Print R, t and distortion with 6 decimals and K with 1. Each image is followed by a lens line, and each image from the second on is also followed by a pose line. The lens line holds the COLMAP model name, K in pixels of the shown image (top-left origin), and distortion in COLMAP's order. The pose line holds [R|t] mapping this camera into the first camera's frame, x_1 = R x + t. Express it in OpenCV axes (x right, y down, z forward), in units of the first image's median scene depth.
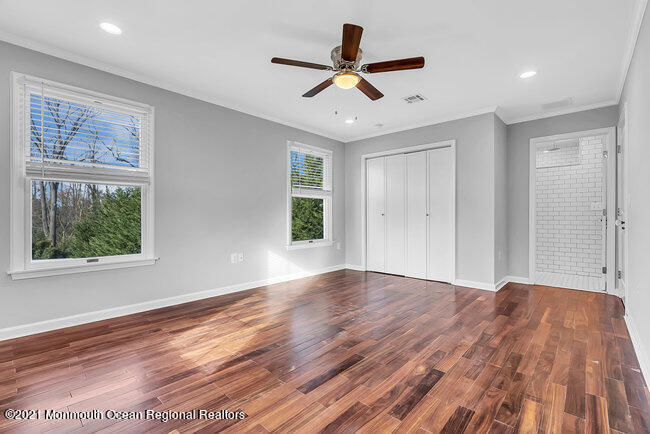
lens RADIAL K [[295.1, 0, 325.0], [0, 295.1, 217.0], [0, 0, 1]] dist [-0.003889, 0.000185]
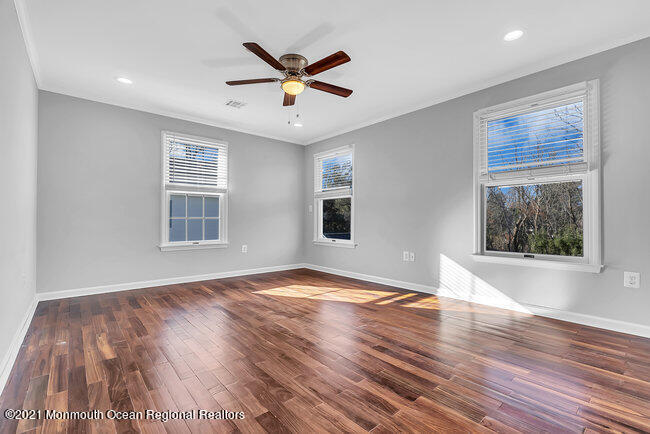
lens RADIAL K [[295.1, 0, 325.0], [0, 295.1, 217.0], [0, 0, 1]] dist [-0.003889, 0.000185]
pose [[-0.133742, 0.000339, -0.991016, 0.784527], [0.000314, 1.000000, 0.000300, 0.007932], [0.991016, -0.000271, -0.133742, 0.891531]]
